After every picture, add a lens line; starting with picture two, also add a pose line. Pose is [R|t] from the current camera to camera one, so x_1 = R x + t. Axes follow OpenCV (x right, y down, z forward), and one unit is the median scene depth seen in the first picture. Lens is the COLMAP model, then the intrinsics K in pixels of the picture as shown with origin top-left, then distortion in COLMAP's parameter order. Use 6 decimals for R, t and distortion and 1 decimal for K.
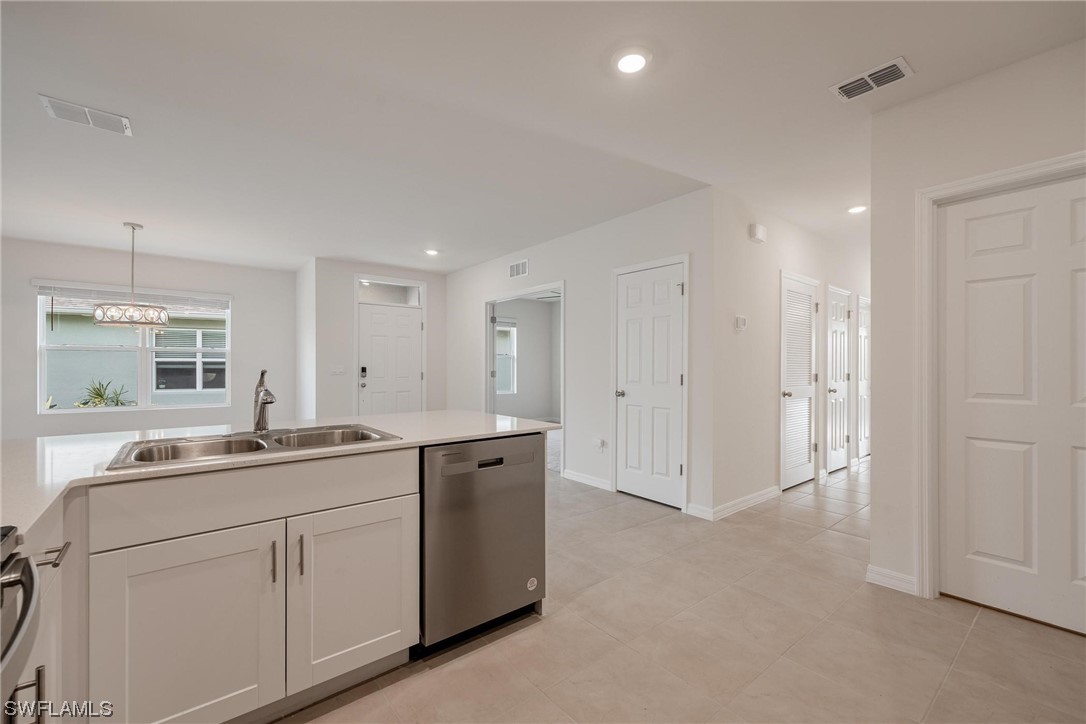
lens RADIAL K [[456.2, 0, 543.0], [0, 456.2, 362.0], [0, 0, 1]] dist [0.001512, -0.000200]
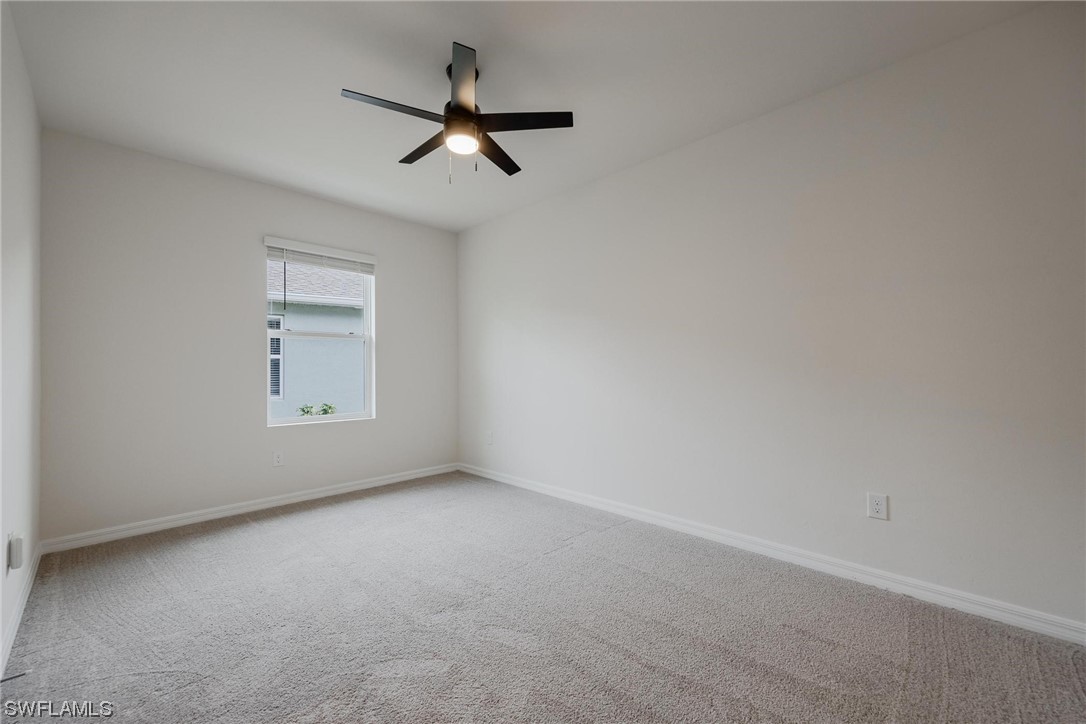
lens RADIAL K [[456.2, 0, 543.0], [0, 456.2, 362.0], [0, 0, 1]] dist [0.001512, -0.000200]
pose [[0.990669, -0.004721, 0.136212, 0.077300], [0.005126, 0.999983, -0.002624, 0.023727], [-0.136197, 0.003298, 0.990676, 0.856861]]
